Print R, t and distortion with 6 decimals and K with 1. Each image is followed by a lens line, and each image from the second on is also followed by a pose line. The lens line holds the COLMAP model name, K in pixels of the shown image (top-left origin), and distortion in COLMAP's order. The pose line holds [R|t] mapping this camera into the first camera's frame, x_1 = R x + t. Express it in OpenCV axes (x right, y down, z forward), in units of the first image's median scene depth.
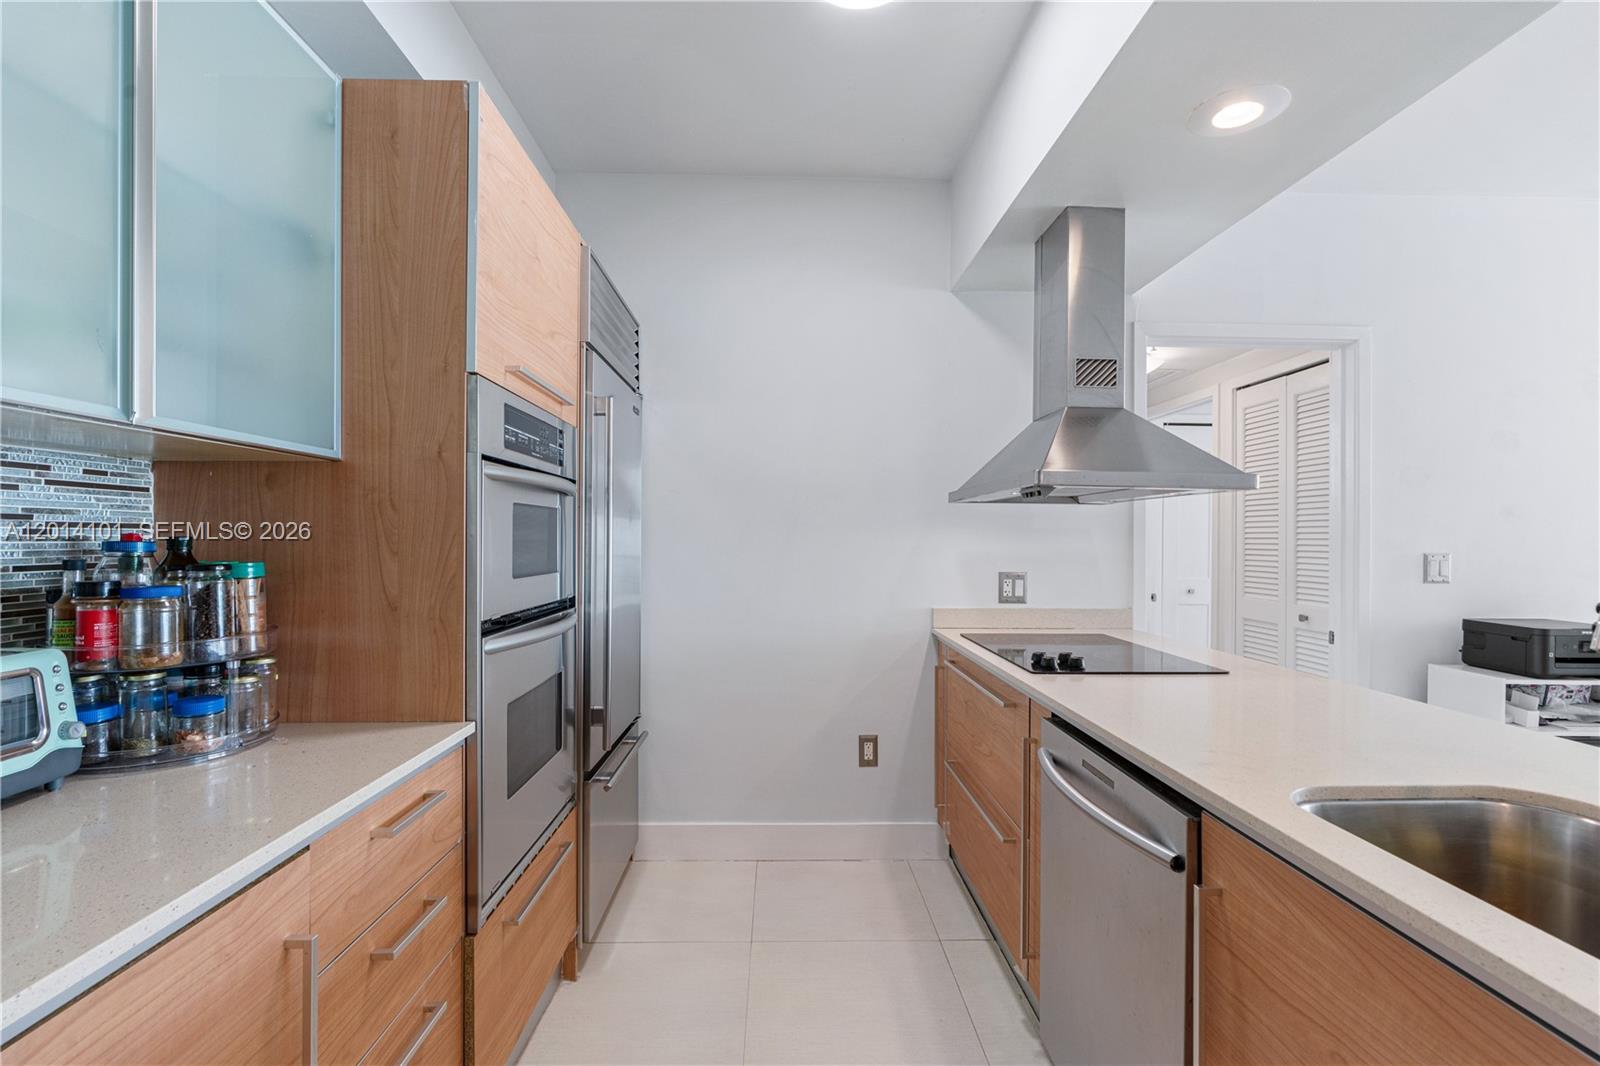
lens RADIAL K [[723.1, 0, 804.8], [0, 723.1, 536.1], [0, 0, 1]] dist [-0.000789, 0.000231]
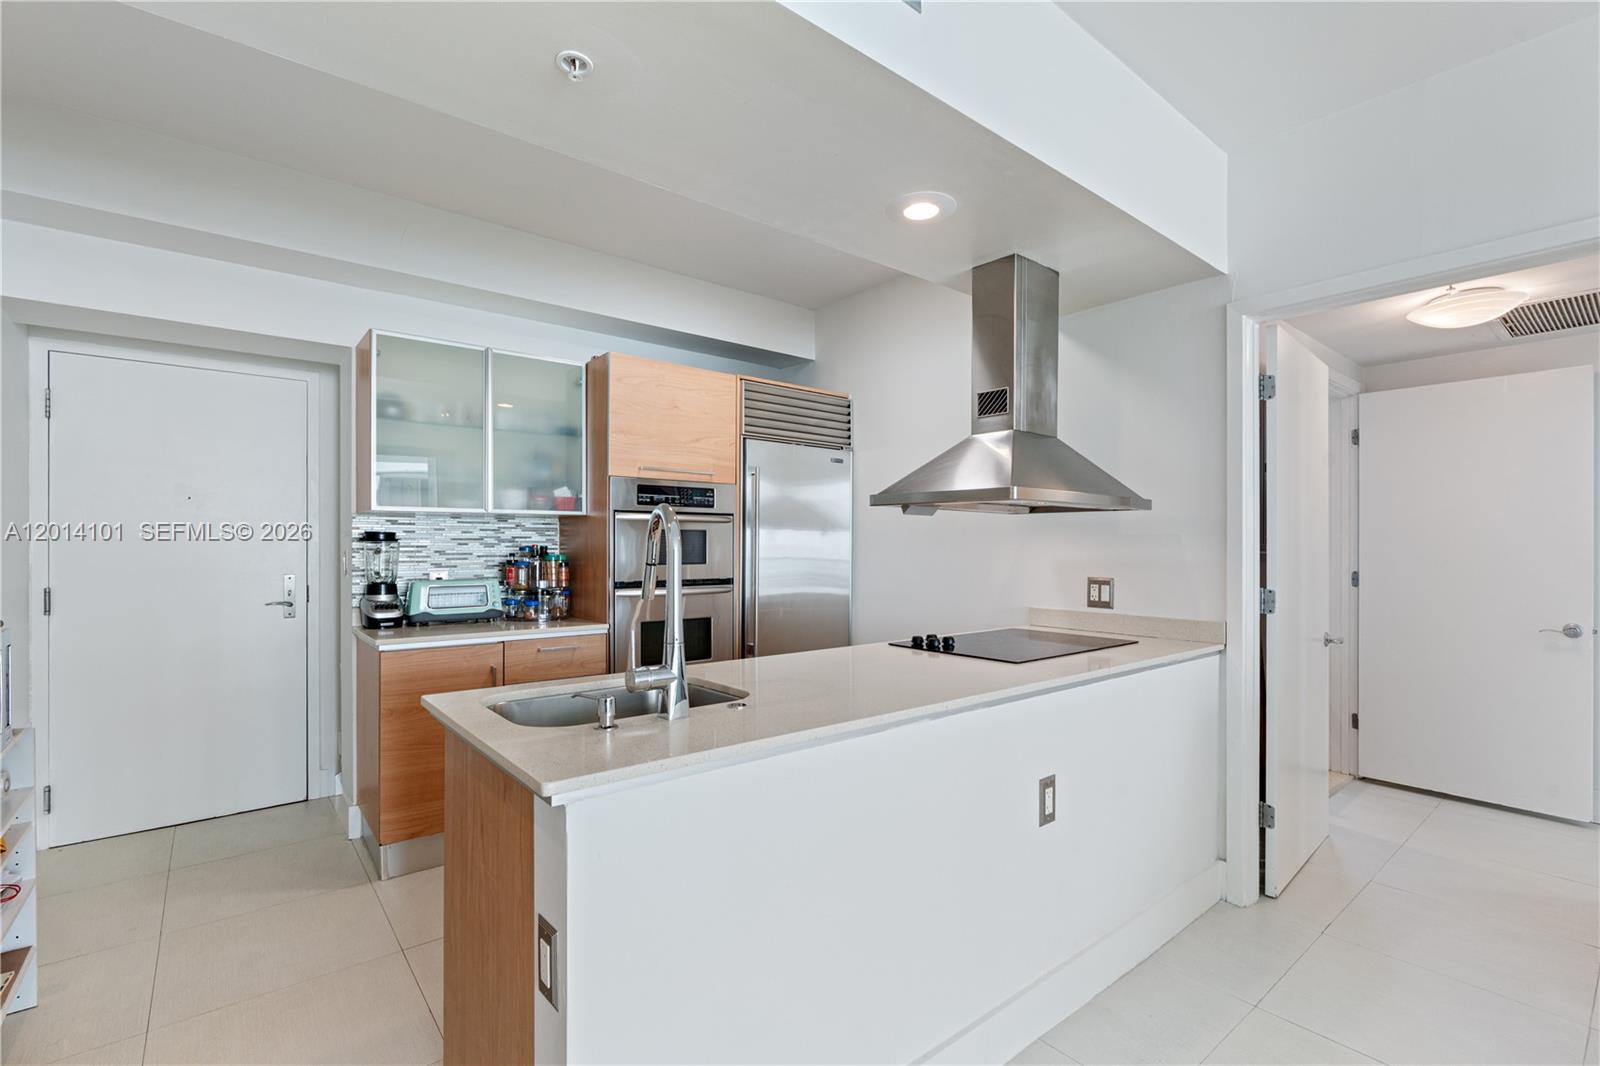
lens RADIAL K [[724.3, 0, 802.7], [0, 724.3, 547.7], [0, 0, 1]] dist [-0.002064, -0.000057]
pose [[0.606825, -0.004768, -0.794821, 0.915379], [0.004012, 0.999988, -0.002935, 0.008836], [0.794825, -0.001408, 0.606836, 0.035961]]
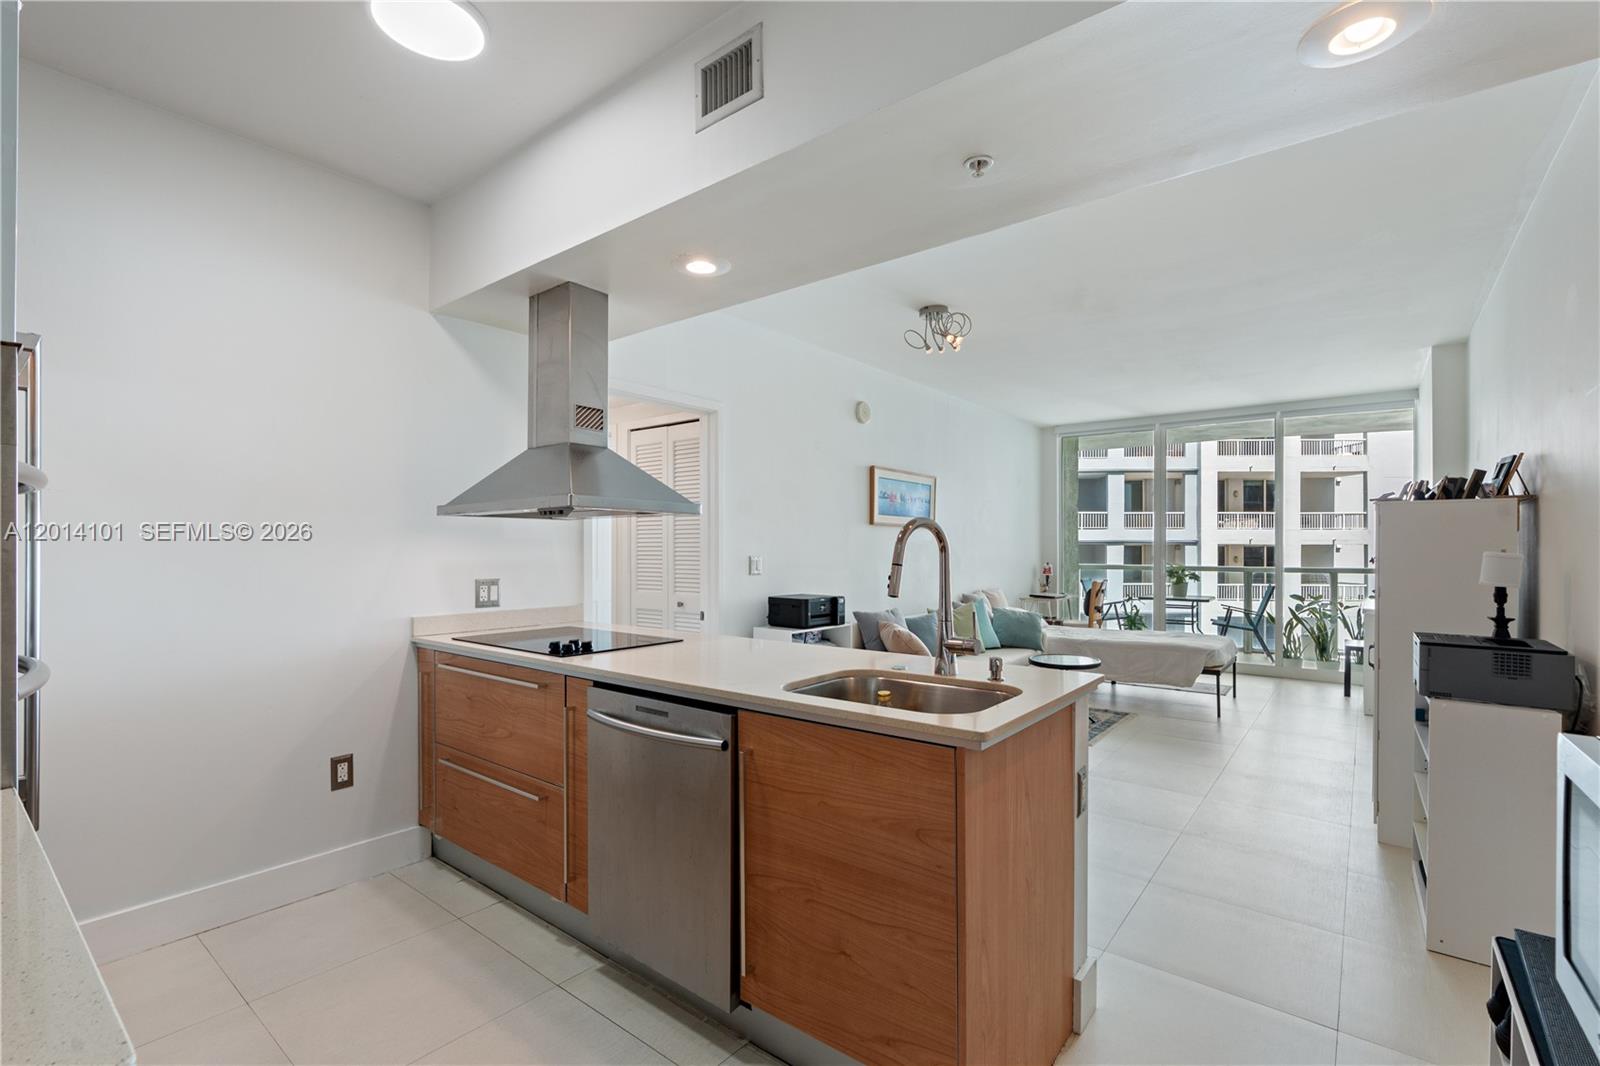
lens RADIAL K [[714.2, 0, 800.1], [0, 714.2, 540.9], [0, 0, 1]] dist [0.000972, 0.000421]
pose [[0.653045, -0.000377, 0.757319, -0.244429], [0.003291, 0.999992, -0.002341, -0.004530], [-0.757312, 0.004021, 0.653041, -0.080043]]
